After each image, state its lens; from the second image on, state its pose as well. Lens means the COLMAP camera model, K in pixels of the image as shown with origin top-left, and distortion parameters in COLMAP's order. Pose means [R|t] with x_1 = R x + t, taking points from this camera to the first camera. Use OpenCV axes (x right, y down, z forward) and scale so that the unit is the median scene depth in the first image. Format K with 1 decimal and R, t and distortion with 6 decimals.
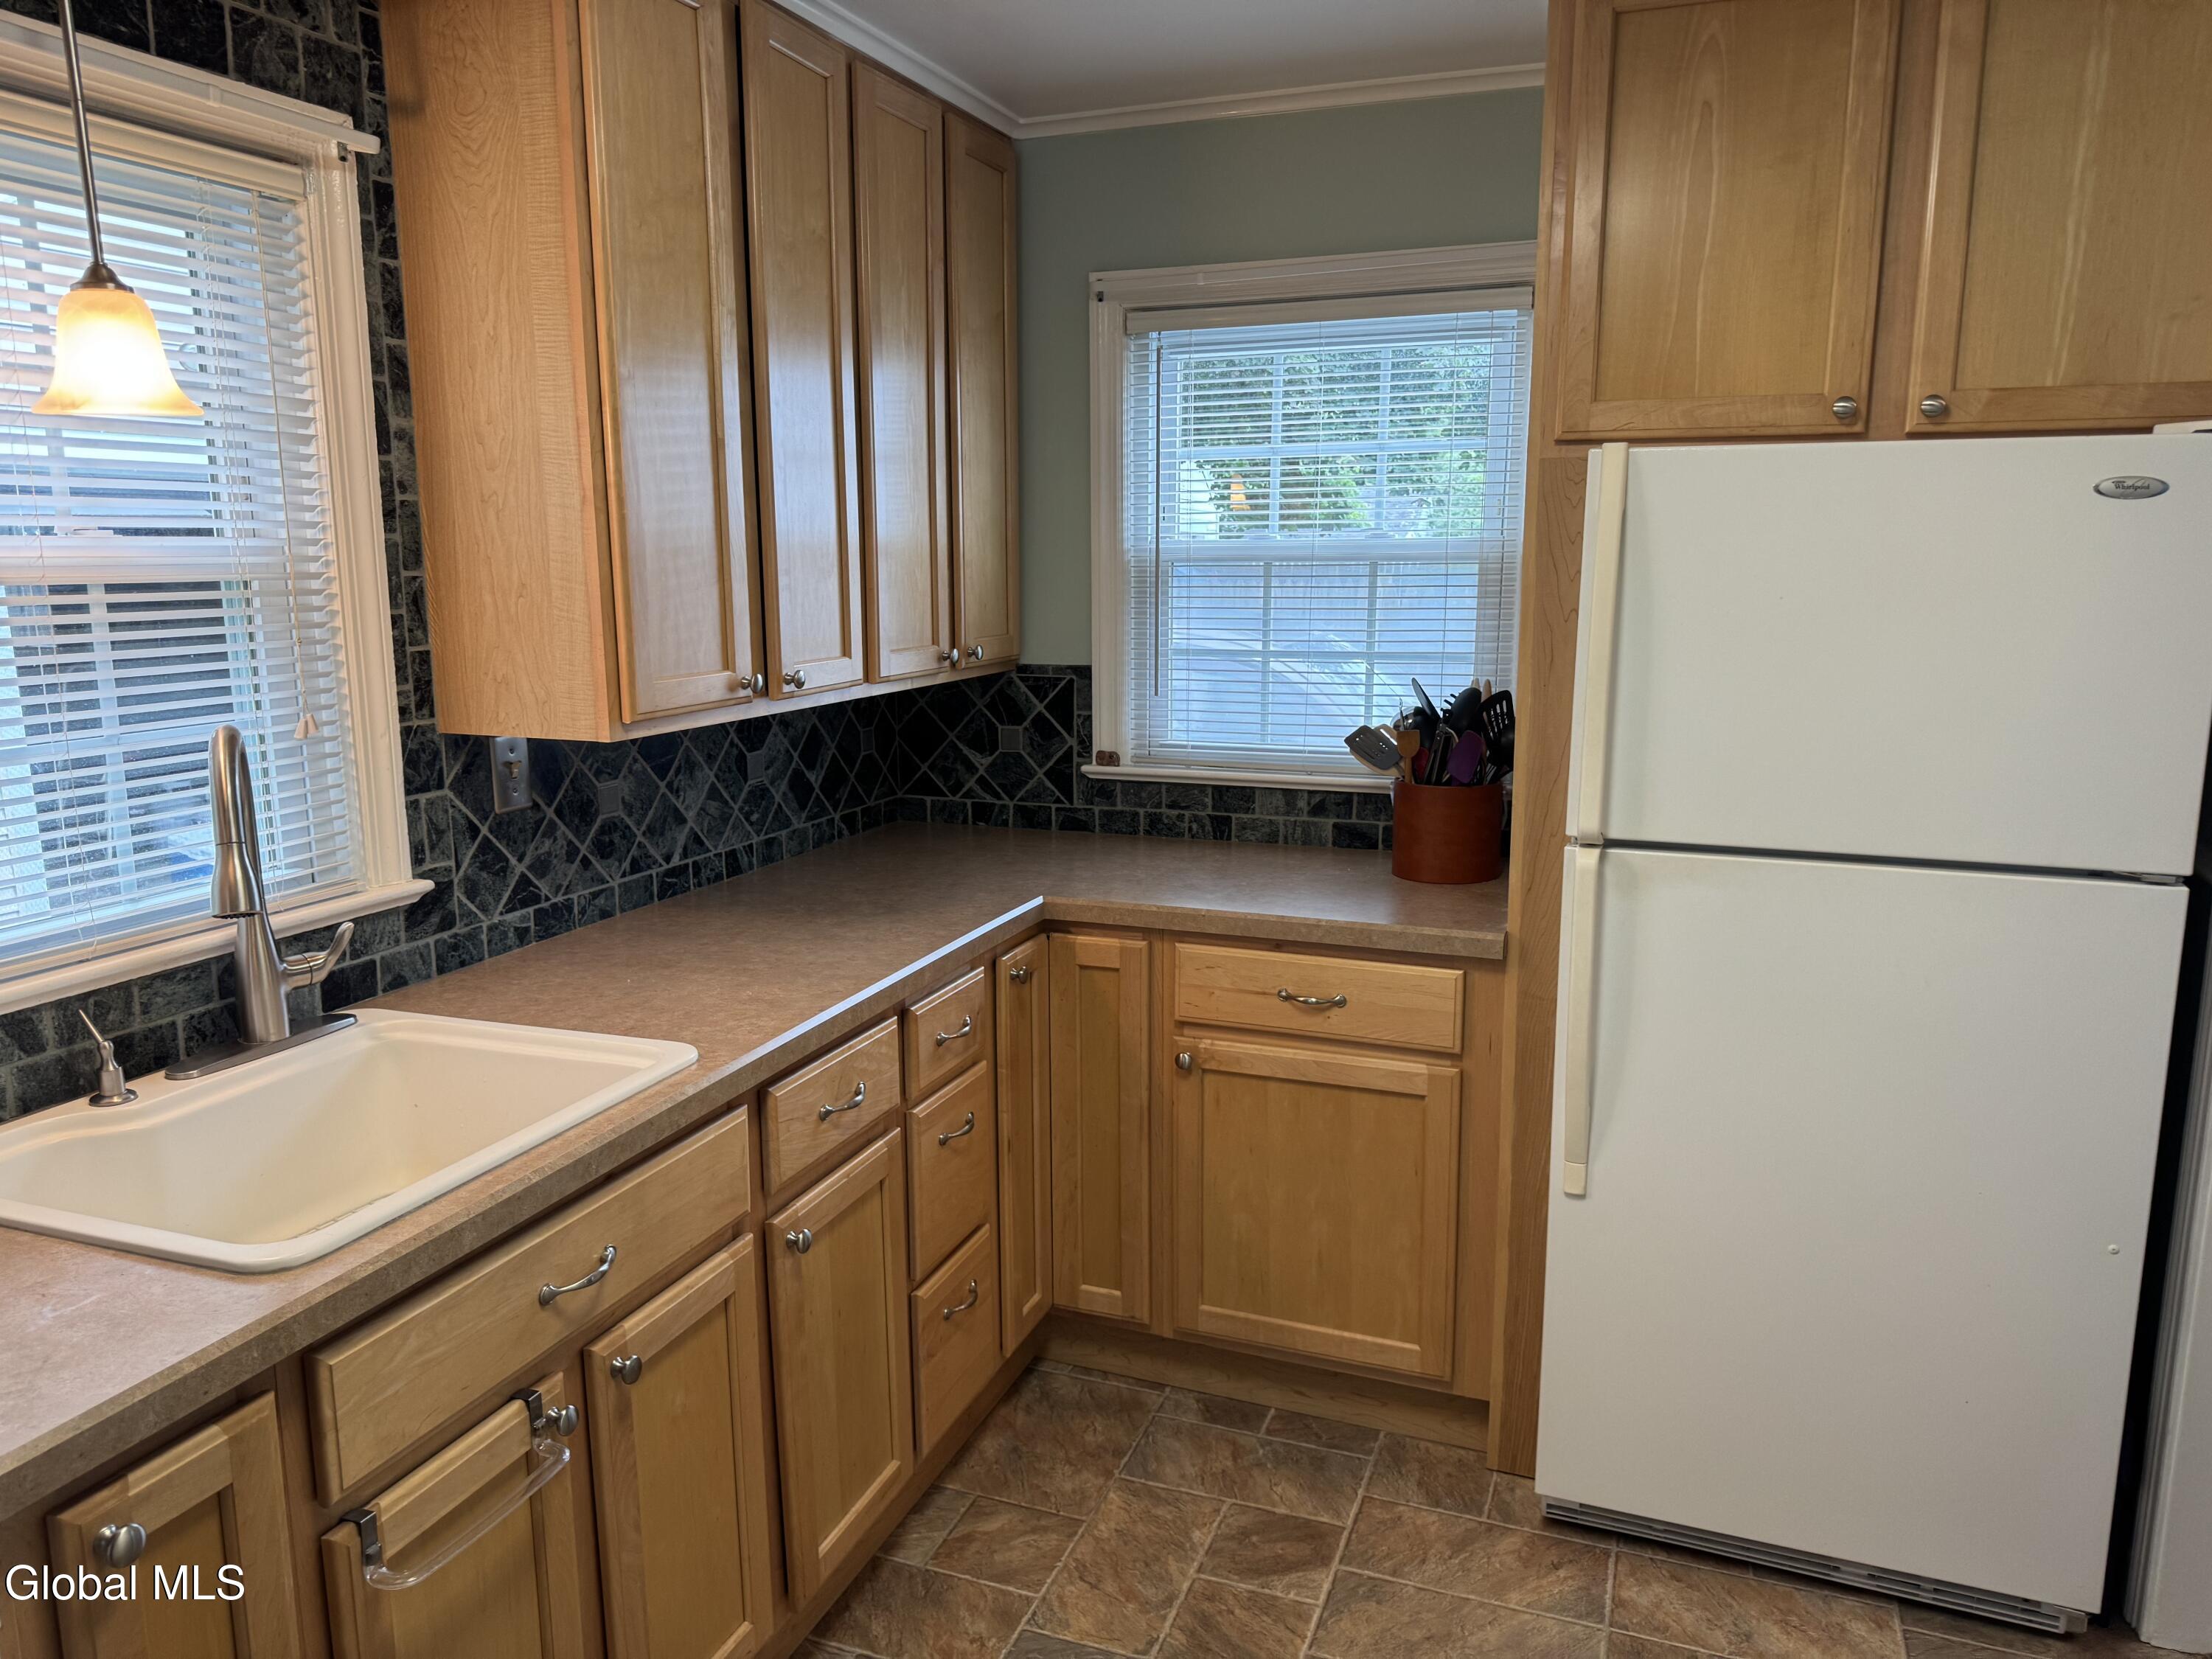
lens RADIAL K [[1571.5, 0, 1099.7], [0, 1571.5, 834.5], [0, 0, 1]] dist [0.031072, -0.039790]
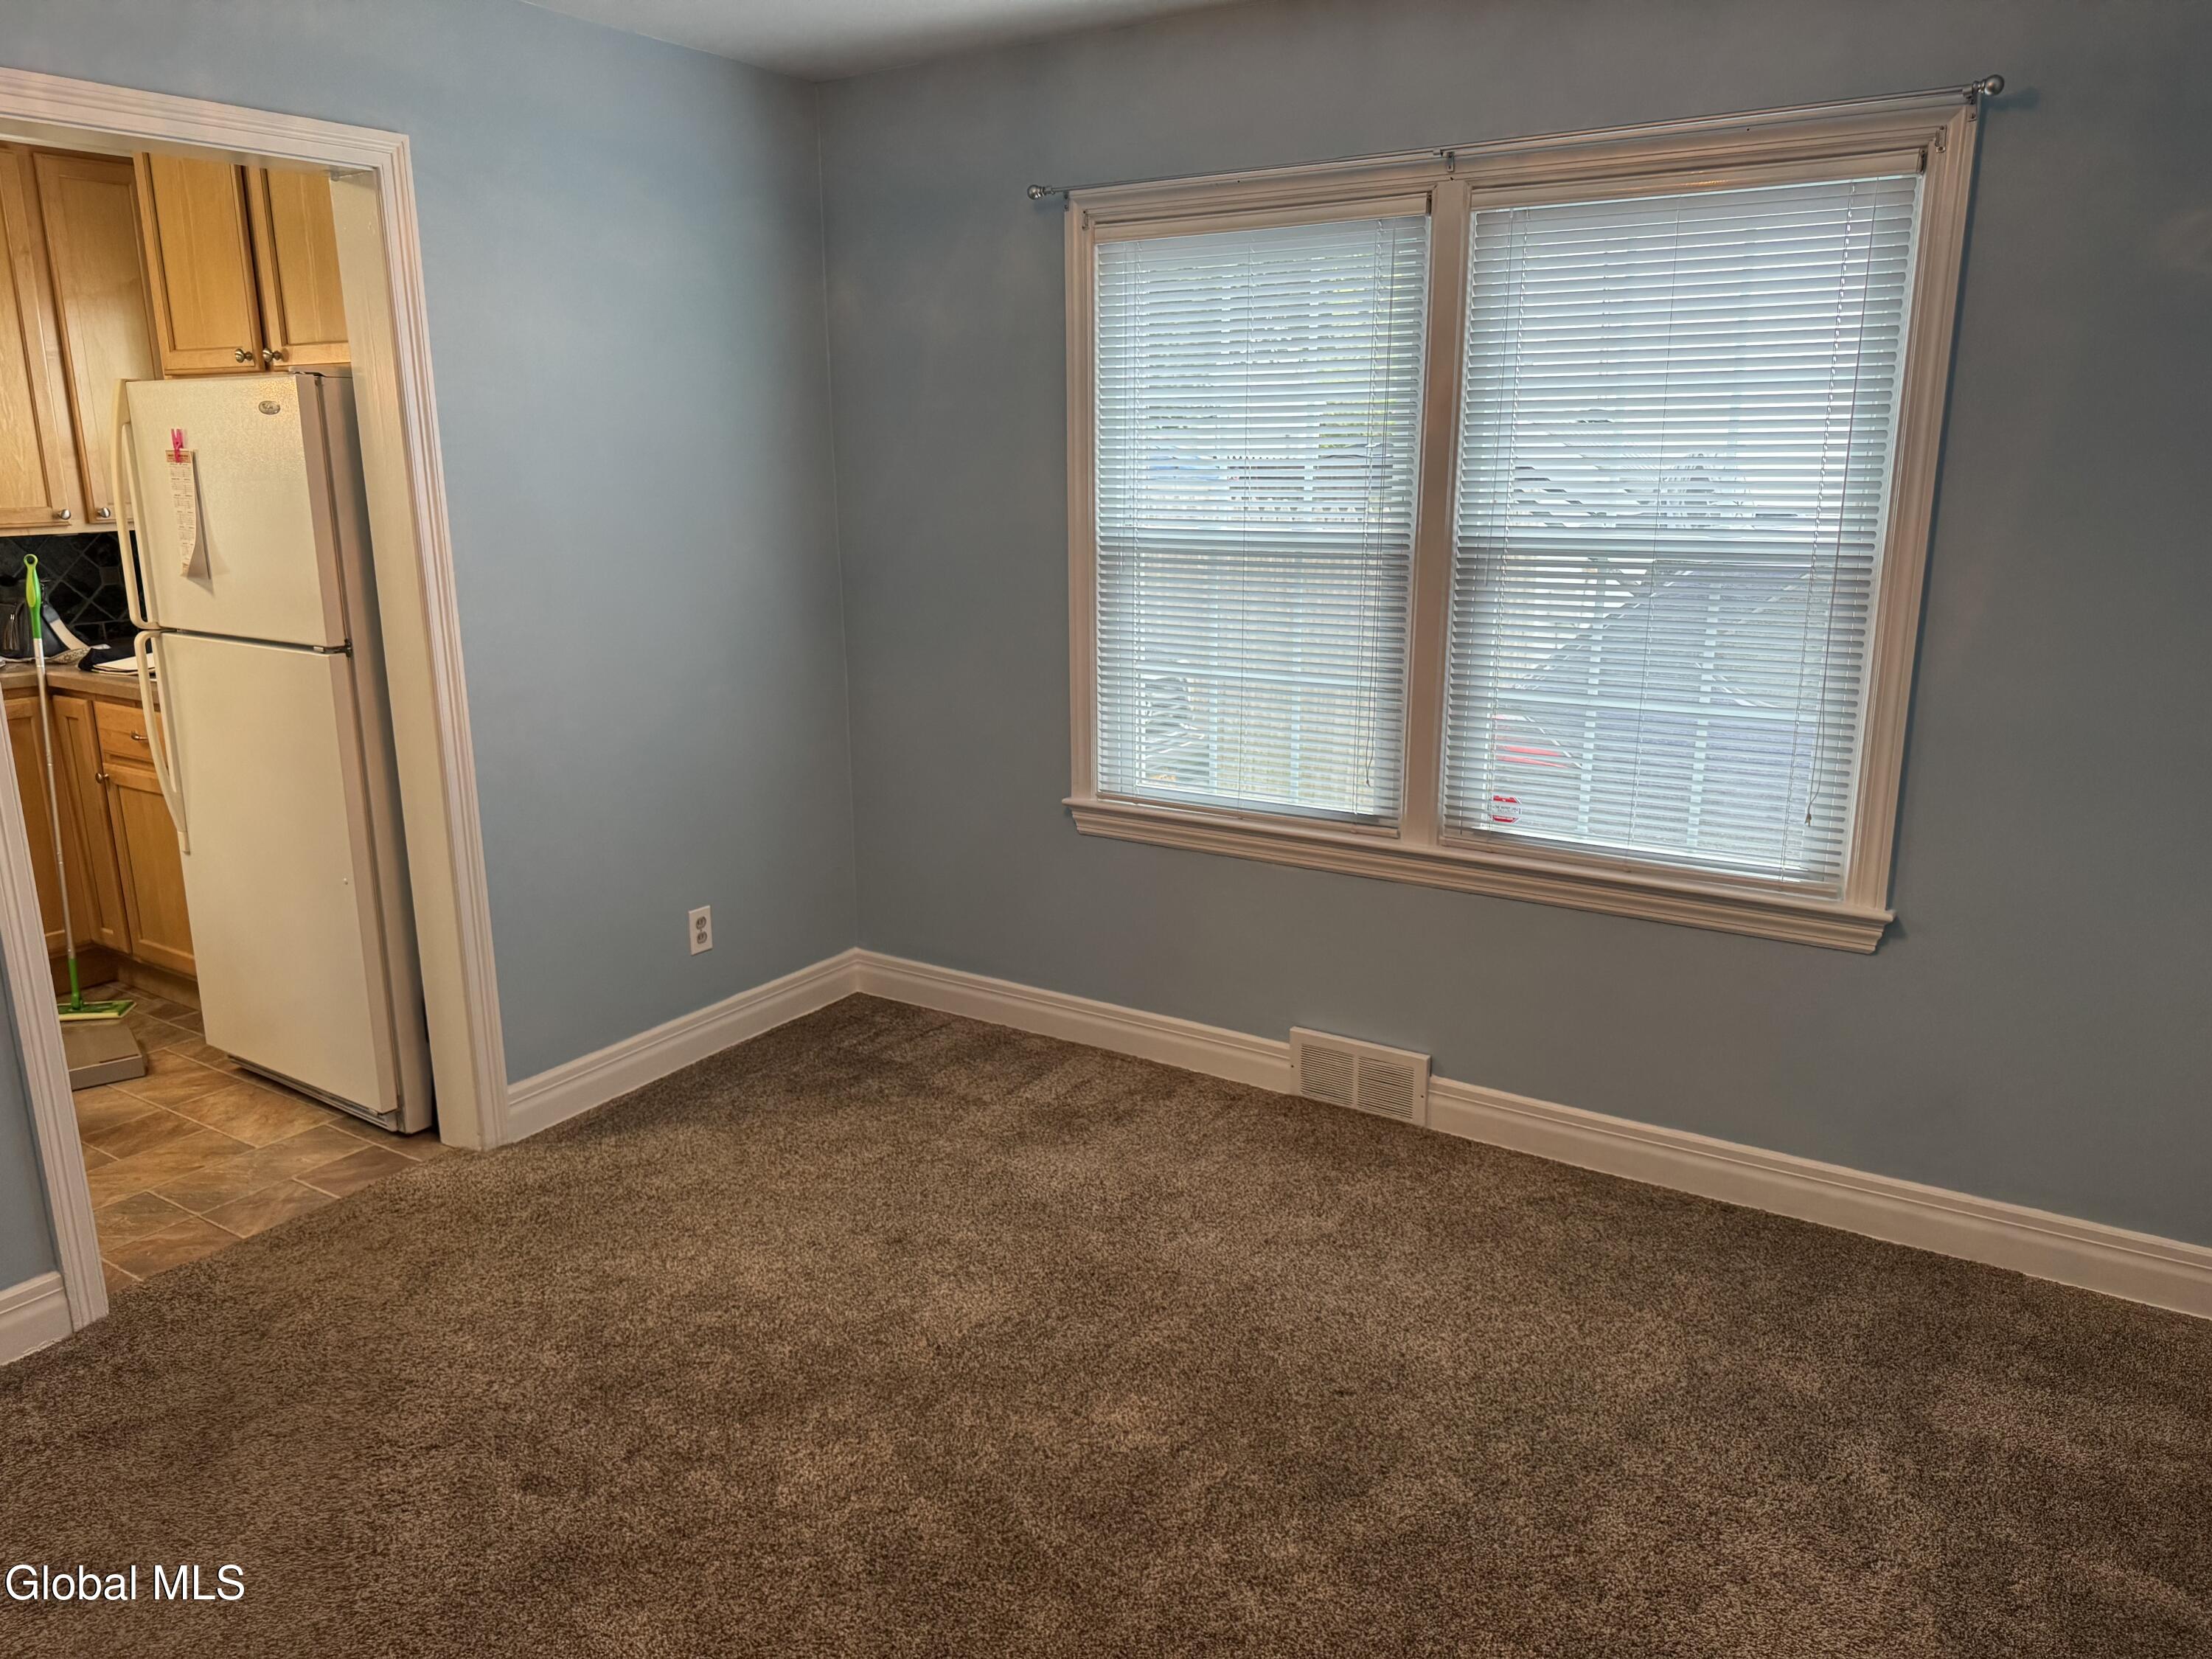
lens RADIAL K [[1571.5, 0, 1099.7], [0, 1571.5, 834.5], [0, 0, 1]] dist [0.031072, -0.039790]
pose [[0.978017, 0.045661, -0.203466, 1.533806], [-0.032025, 0.997046, 0.069814, 0.067677], [0.206053, -0.061763, 0.976590, -0.375932]]
